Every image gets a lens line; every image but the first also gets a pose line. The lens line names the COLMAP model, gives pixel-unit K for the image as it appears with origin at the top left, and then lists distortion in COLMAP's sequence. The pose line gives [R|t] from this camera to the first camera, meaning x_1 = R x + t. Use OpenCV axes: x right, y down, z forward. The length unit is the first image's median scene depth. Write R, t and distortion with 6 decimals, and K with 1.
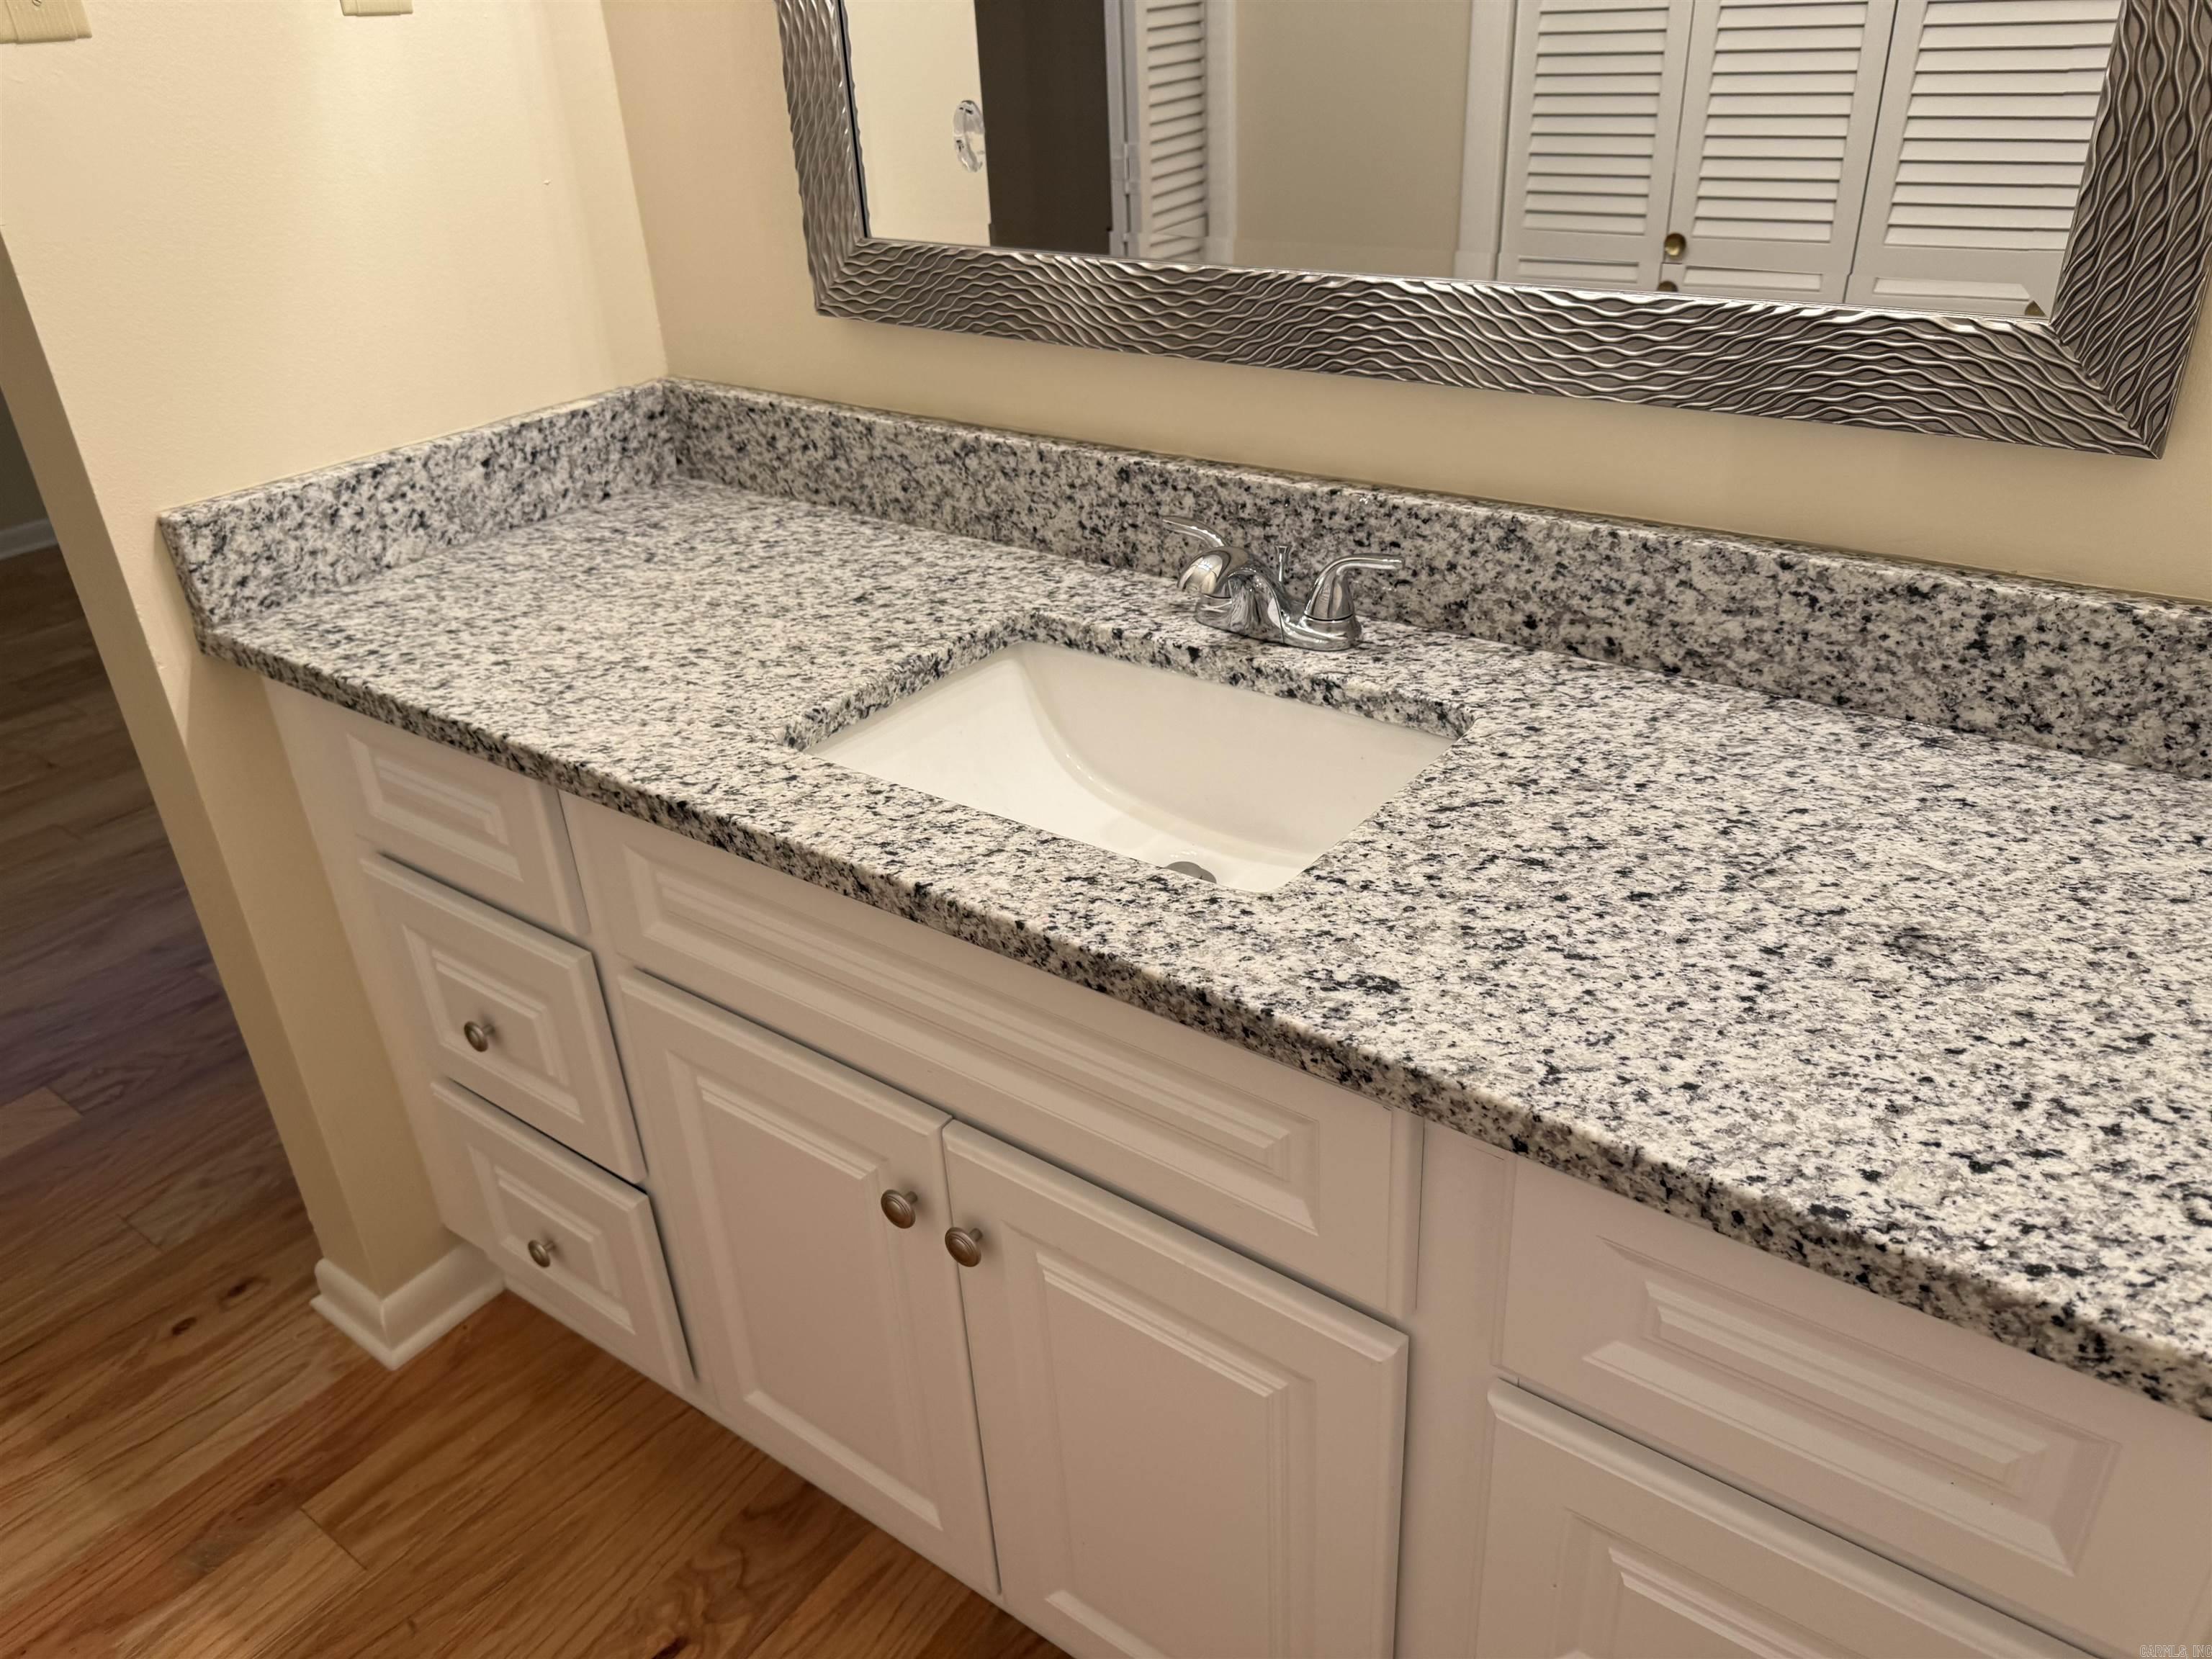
lens RADIAL K [[1562.9, 0, 1106.0], [0, 1562.9, 829.5], [0, 0, 1]] dist [0.166887, -0.350098]
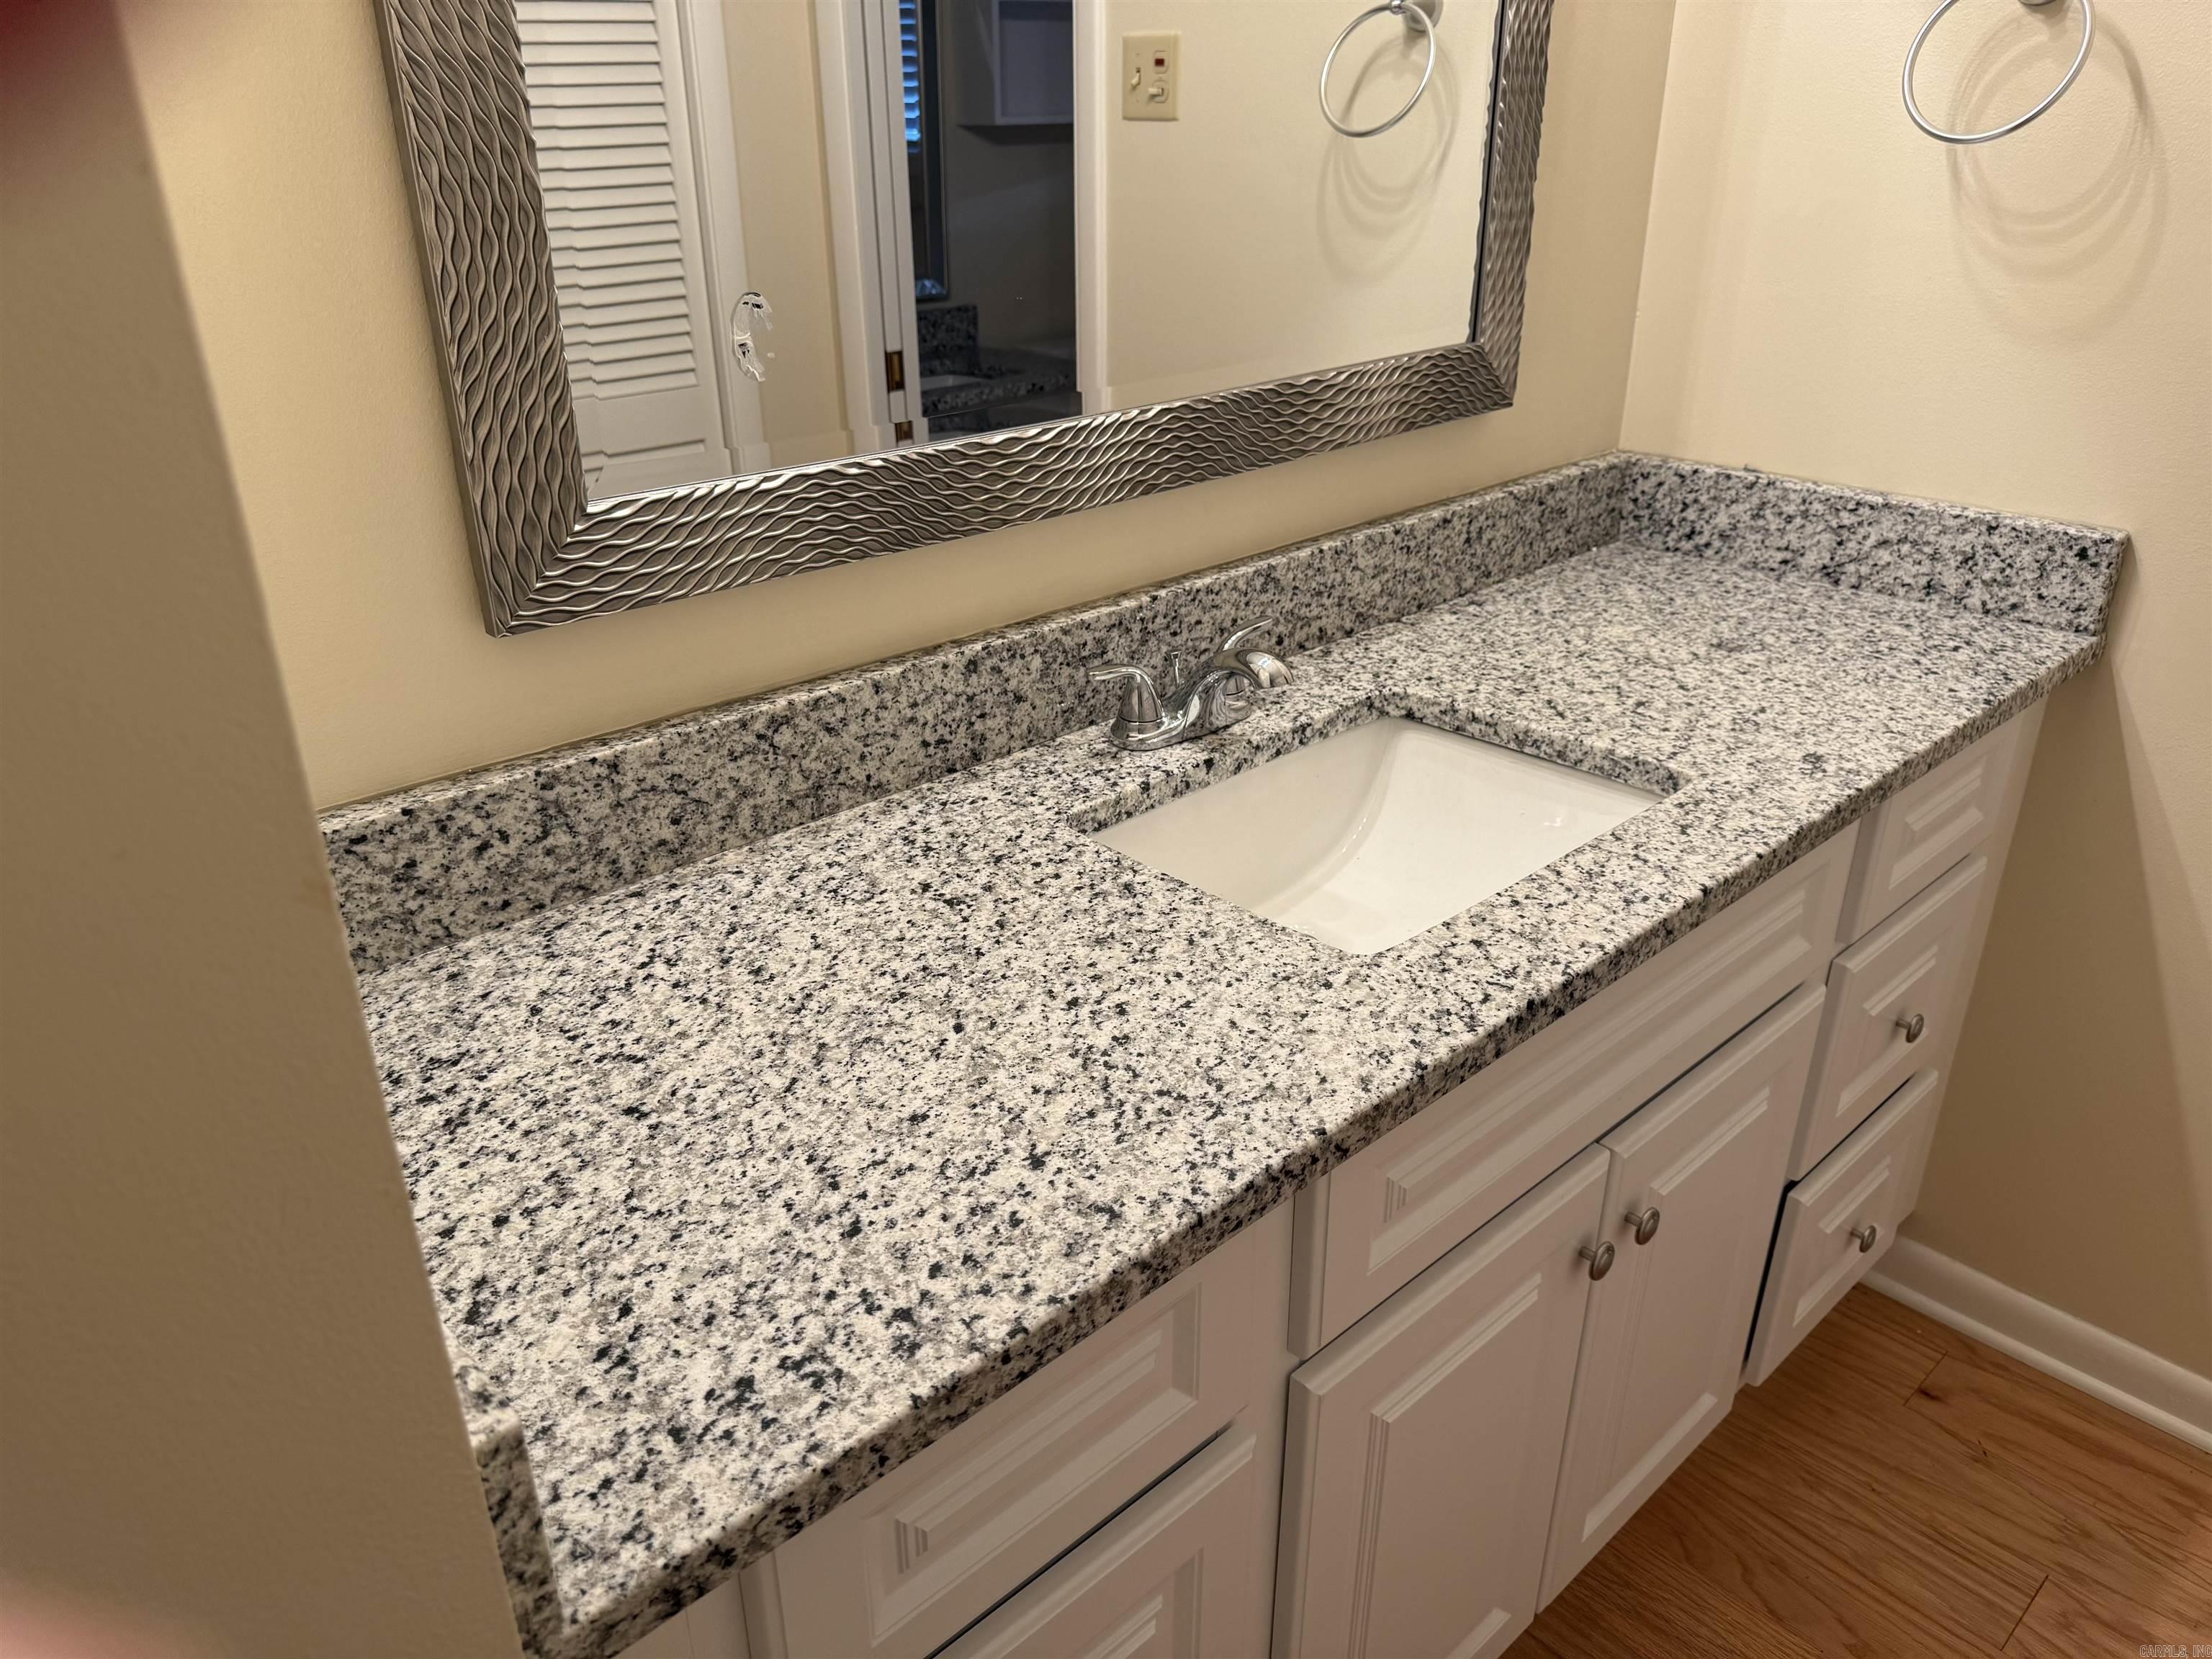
lens RADIAL K [[1562.9, 0, 1106.0], [0, 1562.9, 829.5], [0, 0, 1]] dist [0.166887, -0.350098]
pose [[0.178303, -0.373763, 0.910225, -0.922775], [0.471157, 0.844538, 0.254495, -0.373935], [-0.863840, 0.383481, 0.326685, 0.737370]]
